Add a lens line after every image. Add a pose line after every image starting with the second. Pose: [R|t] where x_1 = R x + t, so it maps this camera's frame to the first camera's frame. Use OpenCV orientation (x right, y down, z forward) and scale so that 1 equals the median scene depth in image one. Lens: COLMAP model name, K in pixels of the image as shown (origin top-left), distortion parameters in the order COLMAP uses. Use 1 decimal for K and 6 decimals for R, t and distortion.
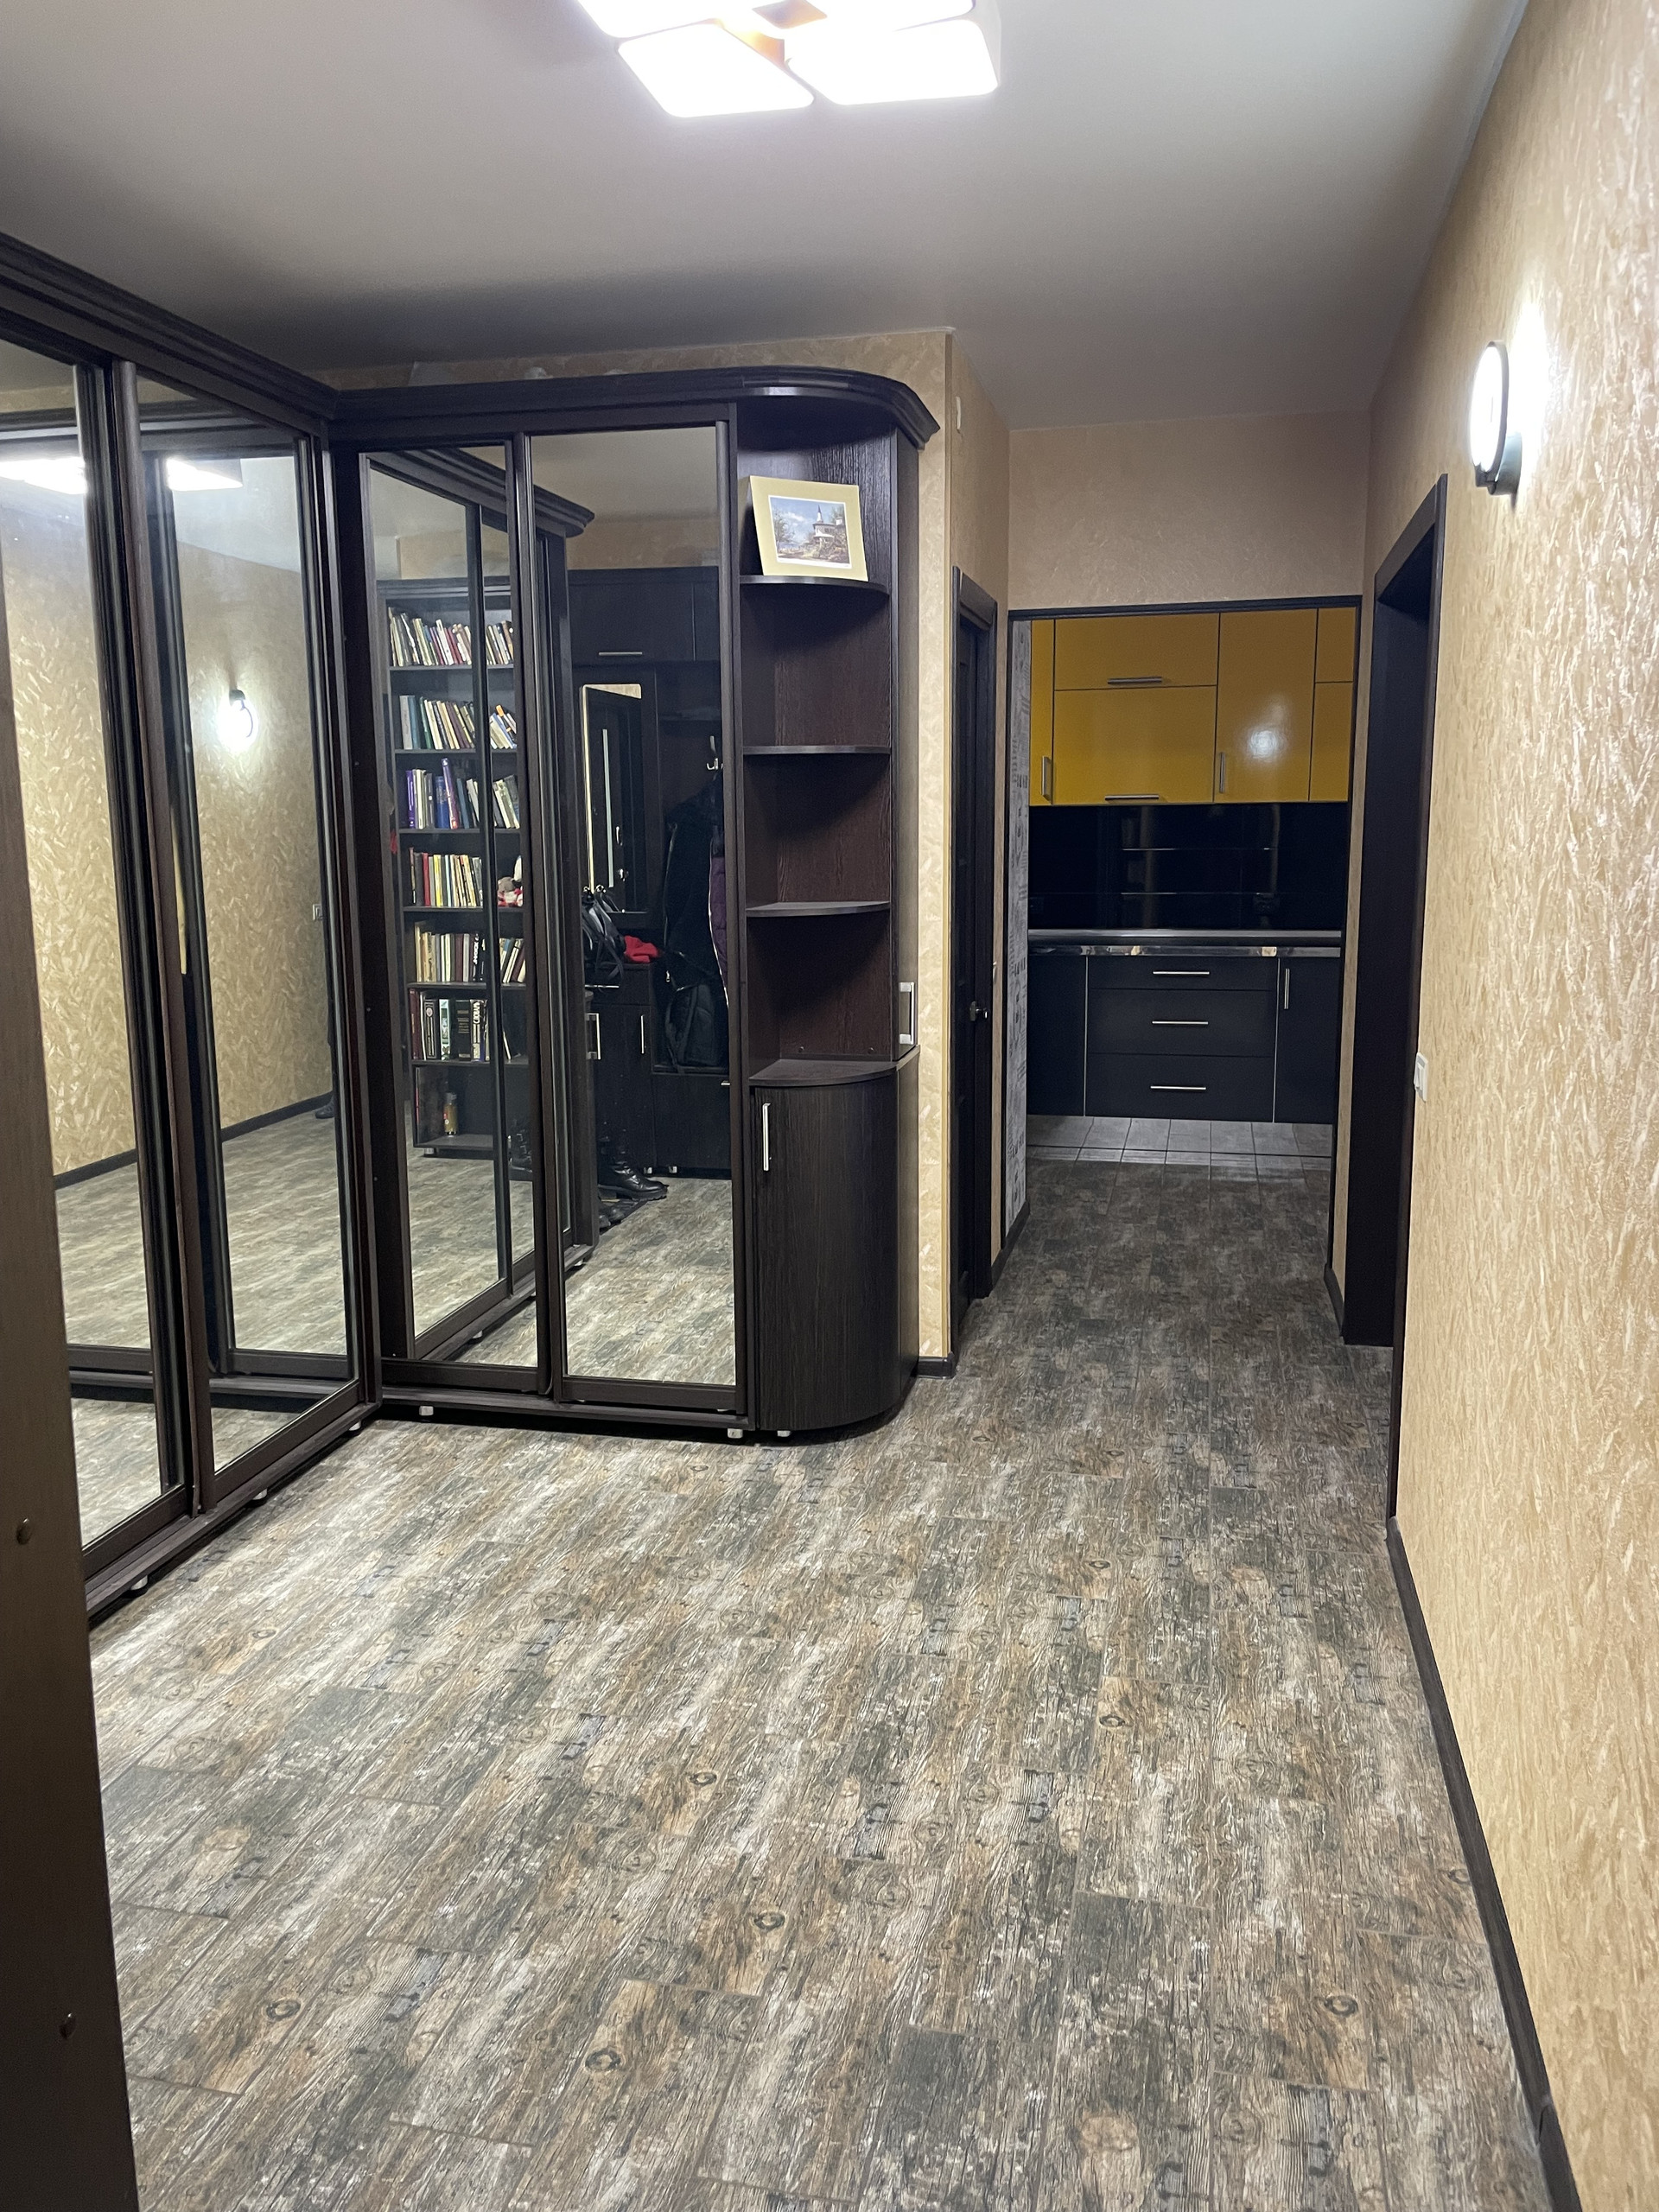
lens RADIAL K [[1677.1, 0, 827.7], [0, 1677.1, 1087.0], [0, 0, 1]] dist [0.057523, -0.079546]
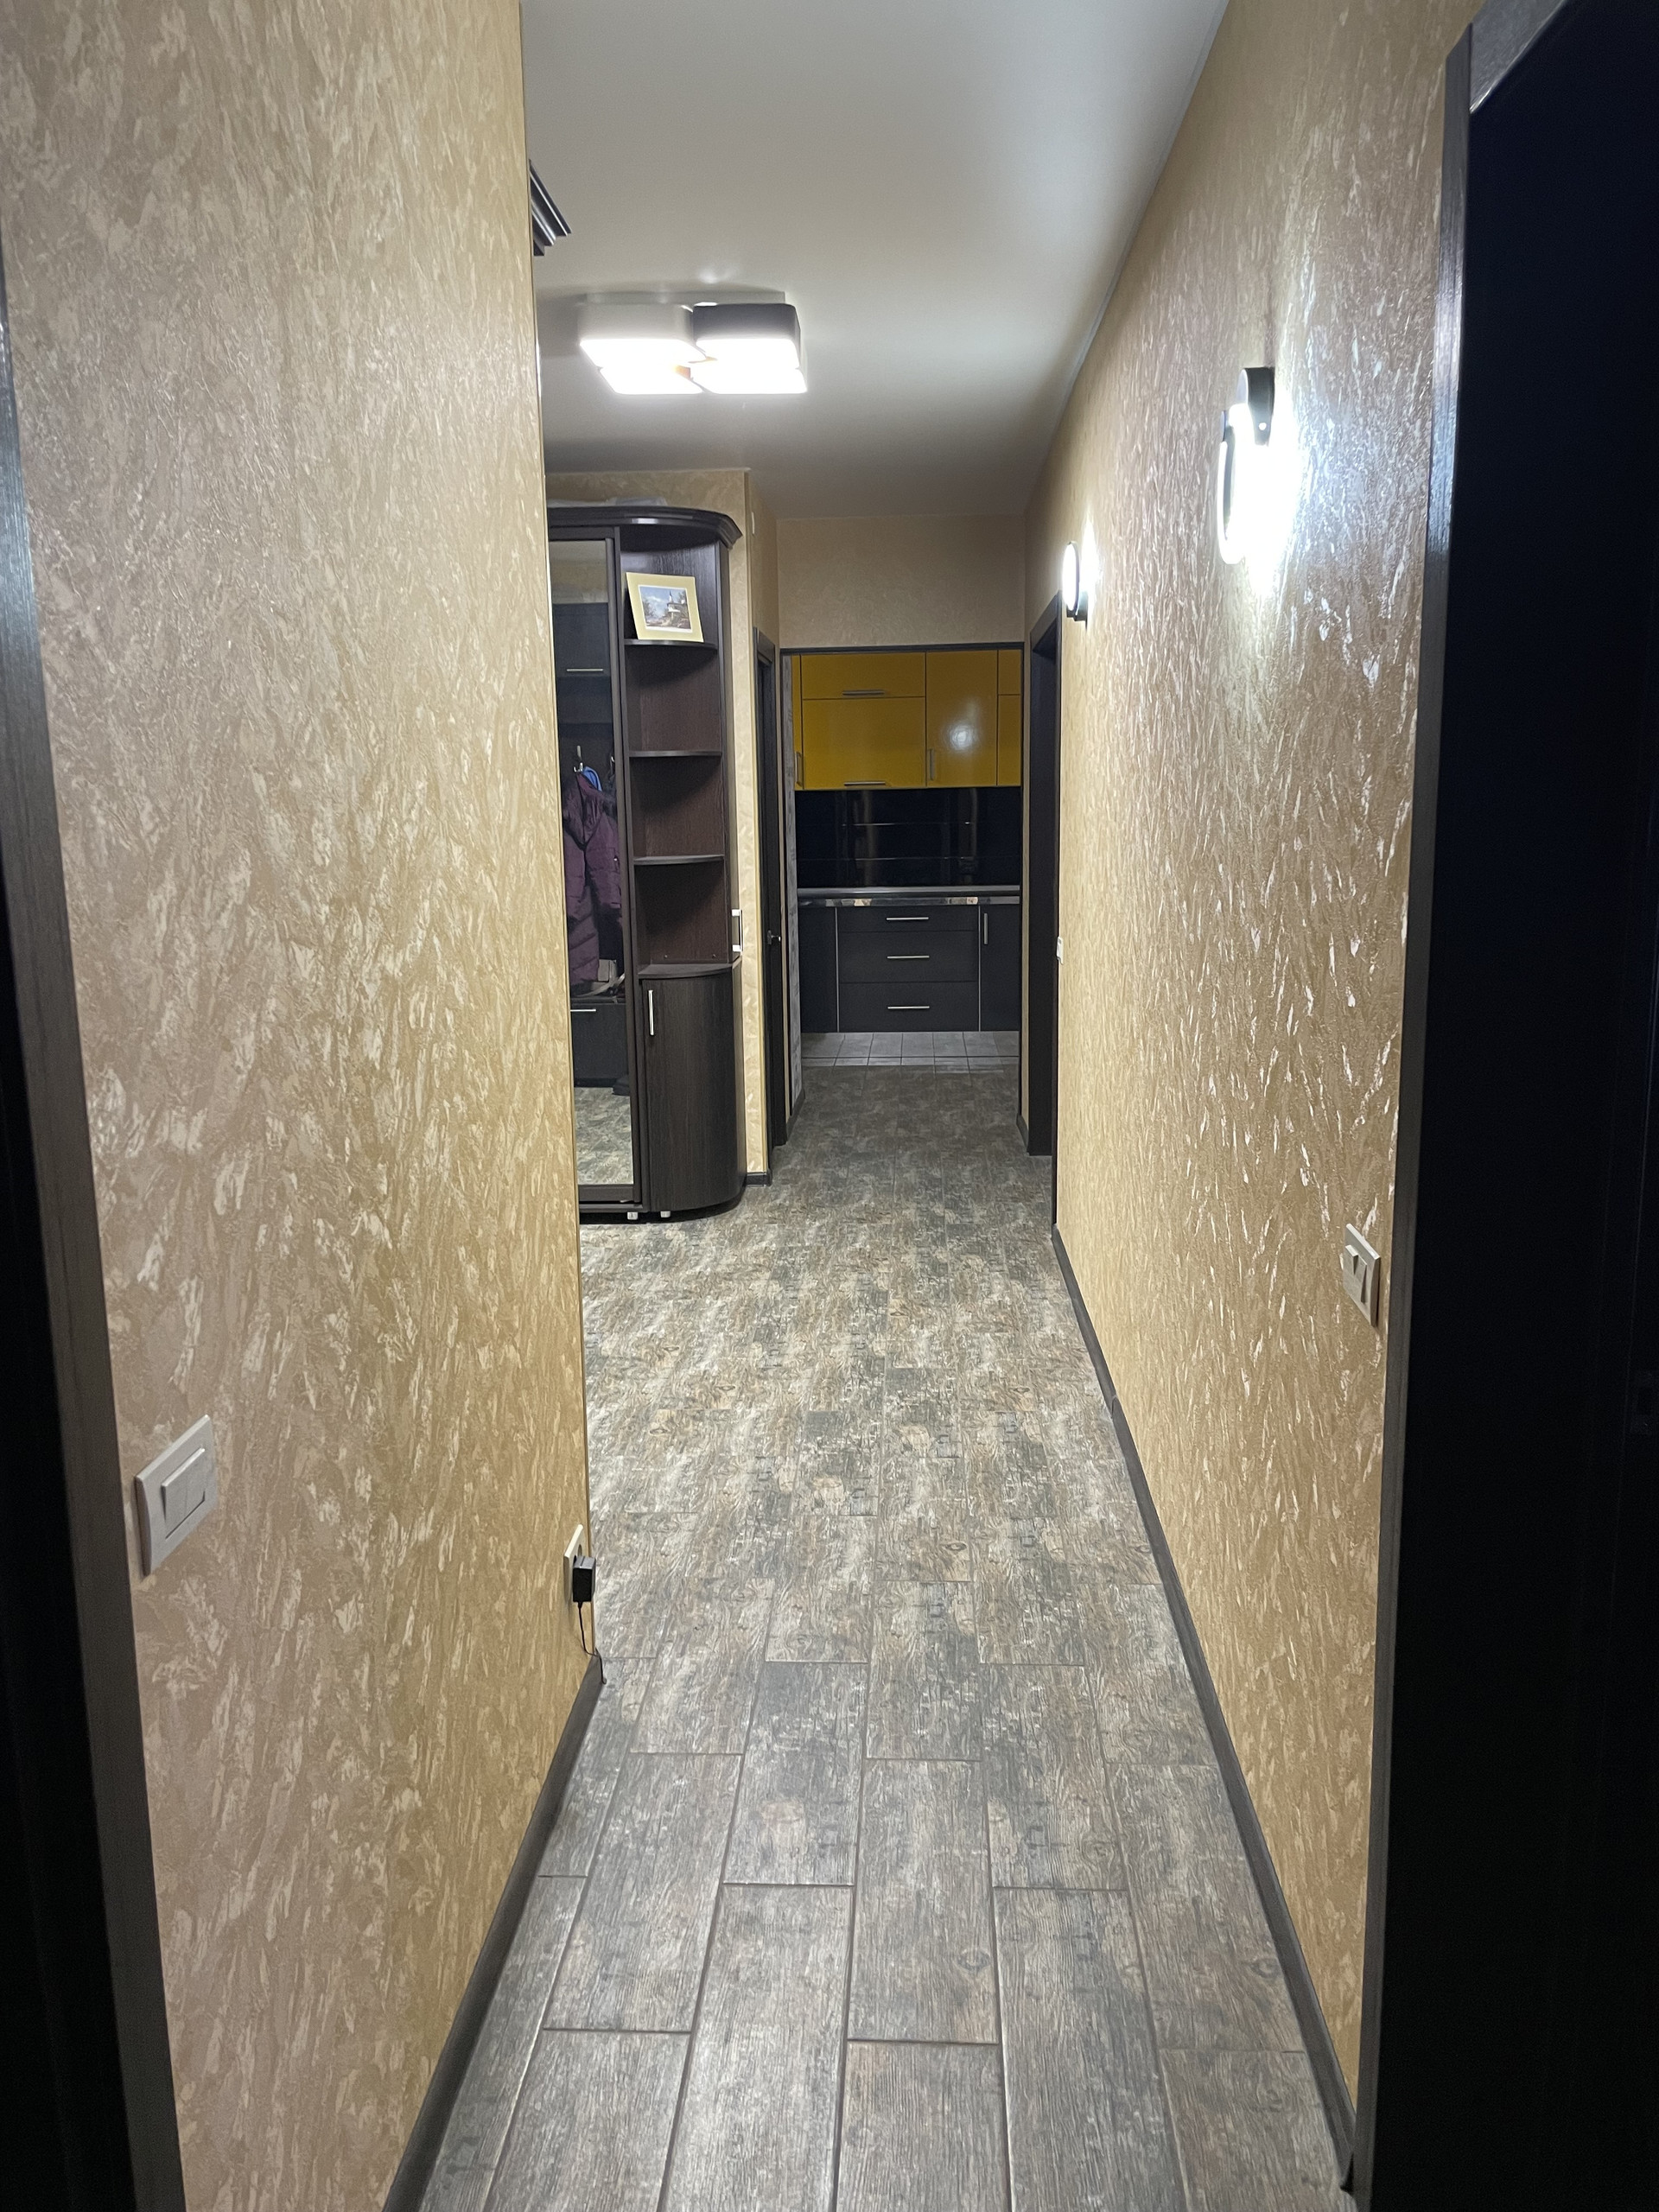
lens RADIAL K [[1677.1, 0, 822.6], [0, 1677.1, 1103.9], [0, 0, 1]] dist [0.057523, -0.079546]
pose [[0.986022, -0.040005, 0.161743, -0.133859], [0.037155, 0.999097, 0.020609, 0.088075], [-0.162421, -0.014311, 0.986618, -0.519842]]
